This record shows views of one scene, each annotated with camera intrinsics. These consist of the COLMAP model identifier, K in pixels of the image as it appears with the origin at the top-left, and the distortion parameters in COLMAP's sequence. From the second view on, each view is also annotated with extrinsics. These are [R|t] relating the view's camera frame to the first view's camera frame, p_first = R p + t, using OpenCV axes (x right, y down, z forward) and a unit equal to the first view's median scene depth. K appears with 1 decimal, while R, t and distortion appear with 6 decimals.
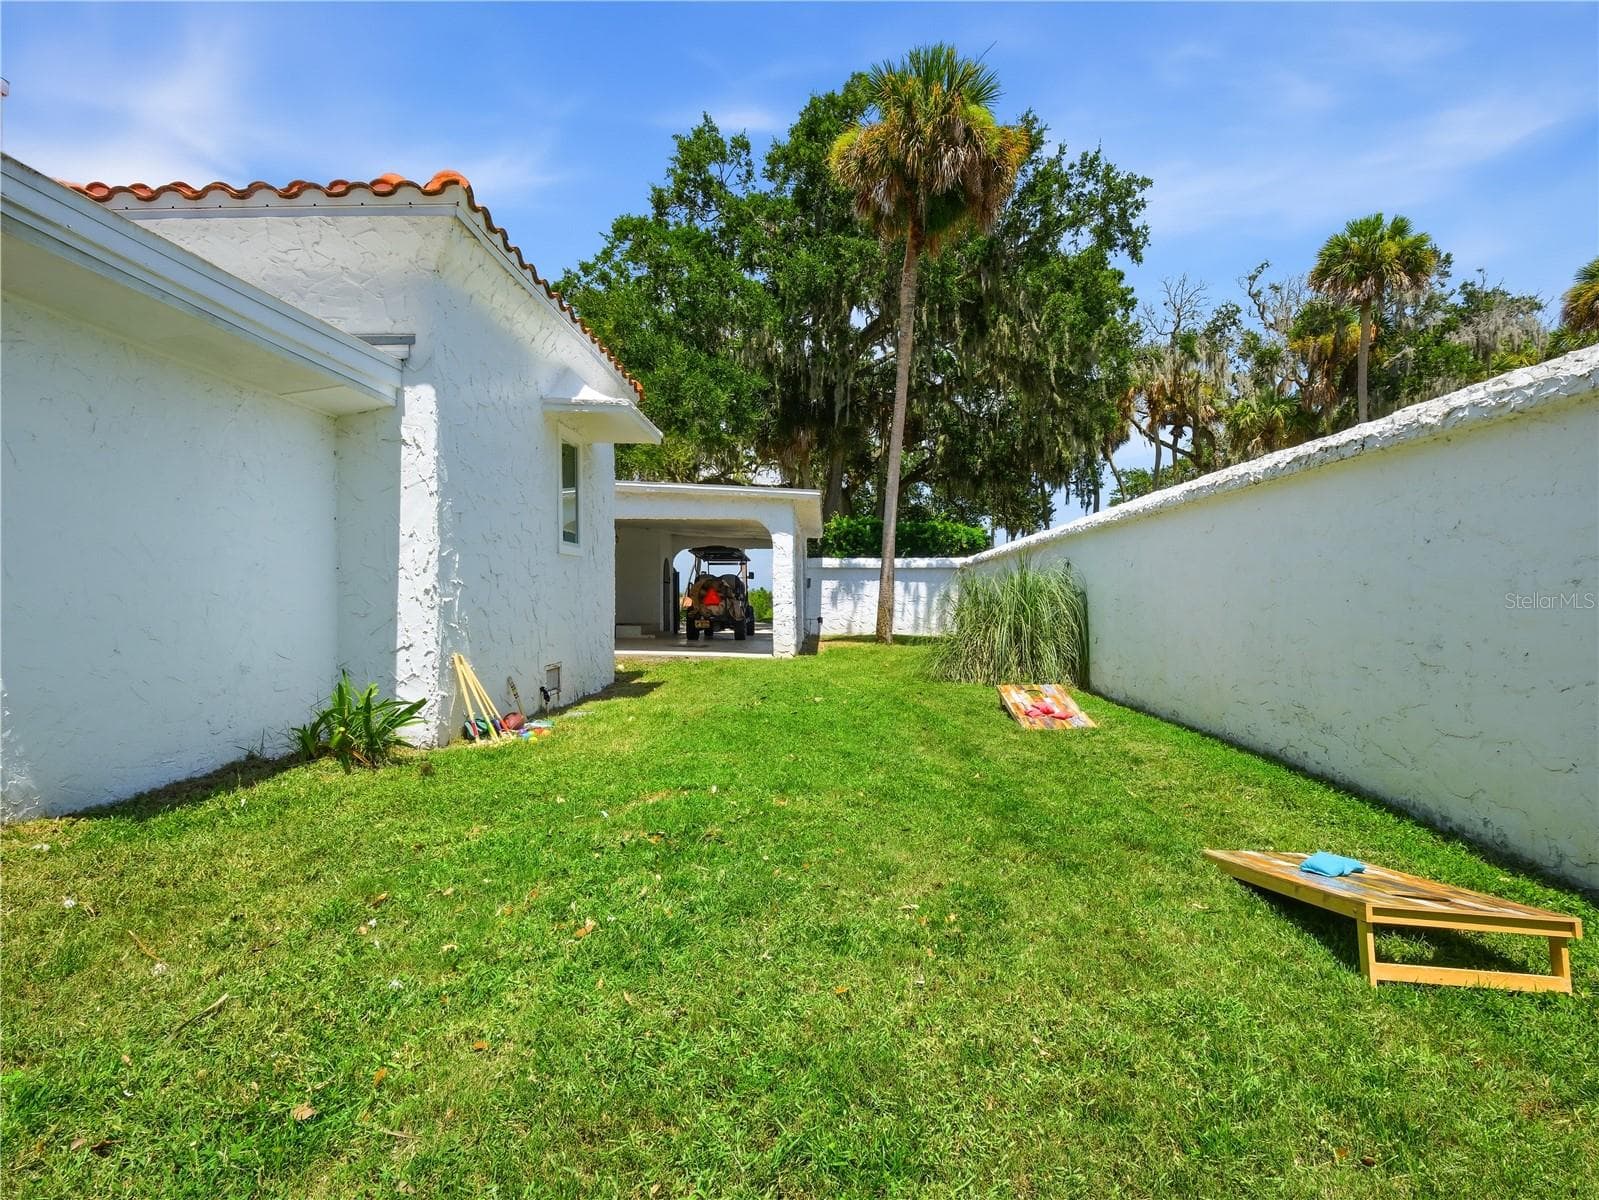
lens RADIAL K [[787.8, 0, 794.0], [0, 787.8, 614.3], [0, 0, 1]] dist [-0.001754, -0.000234]
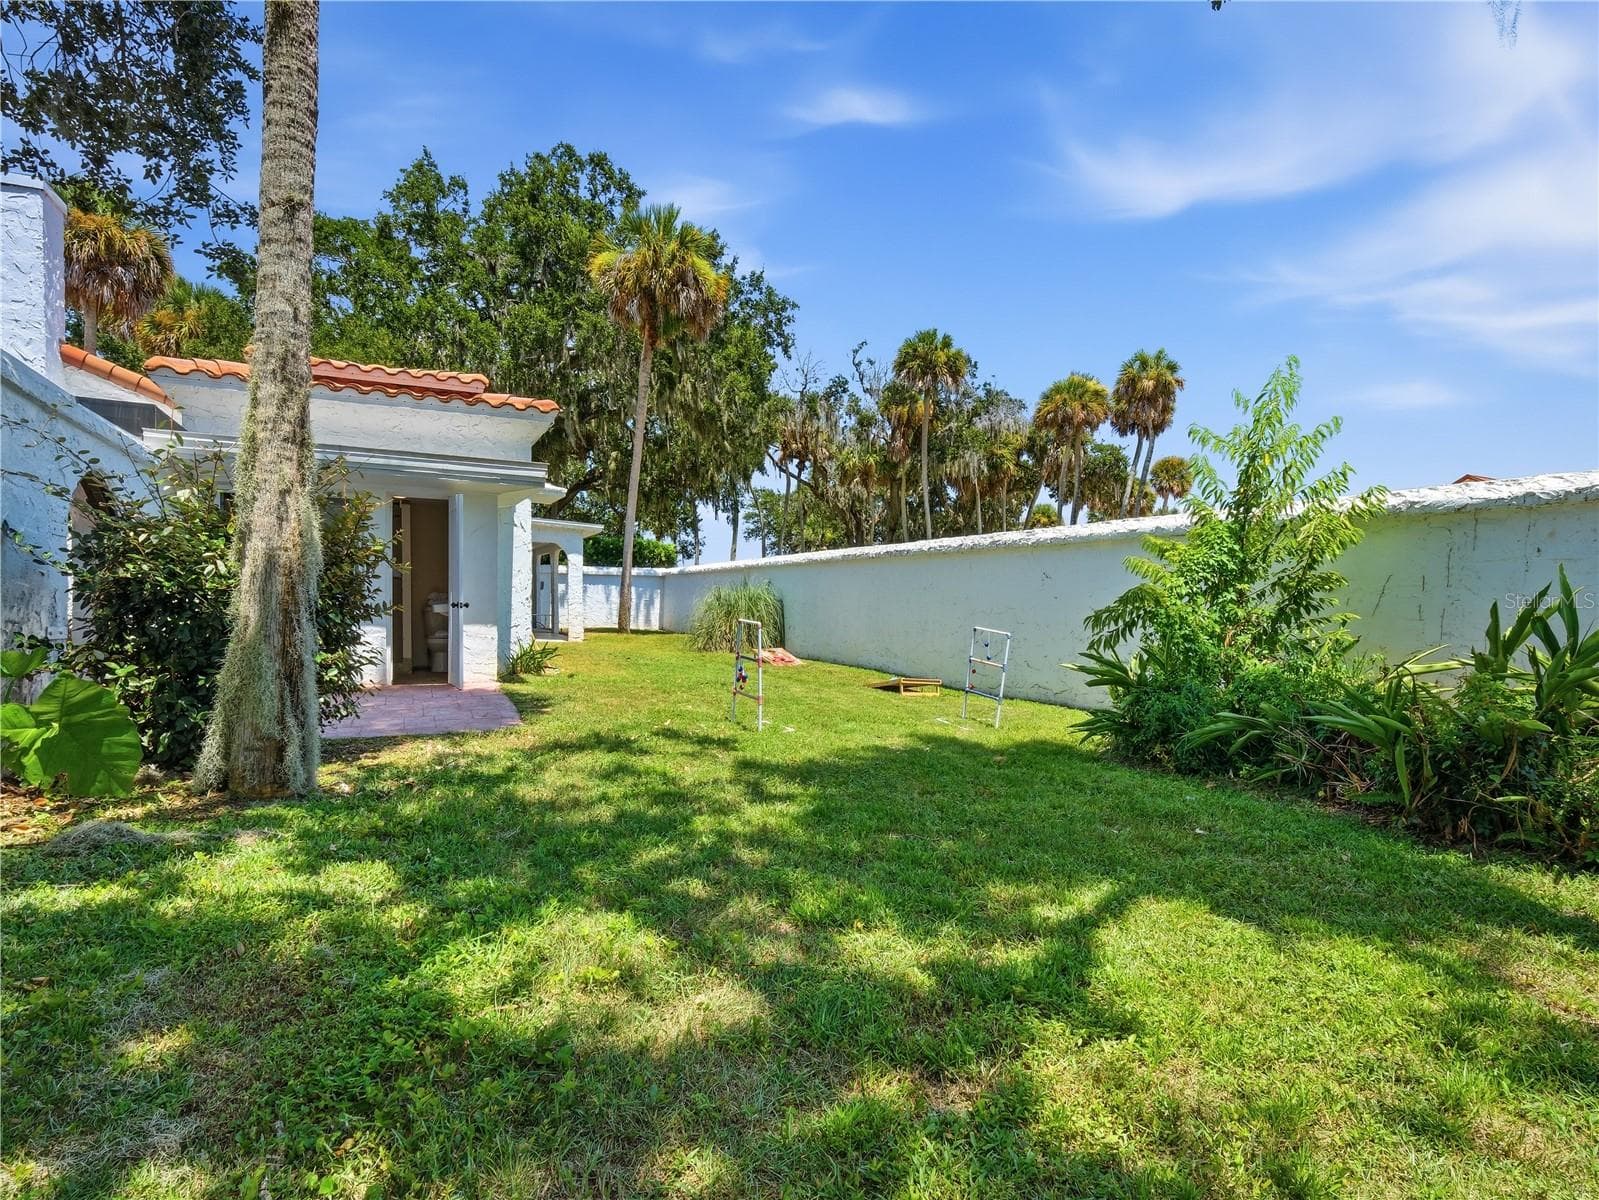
lens RADIAL K [[787.8, 0, 794.0], [0, 787.8, 614.3], [0, 0, 1]] dist [-0.001754, -0.000234]
pose [[0.896789, 0.008183, 0.442384, -0.092674], [-0.008911, 0.999960, -0.000432, 0.000731], [-0.442370, -0.003555, 0.896826, -0.140332]]
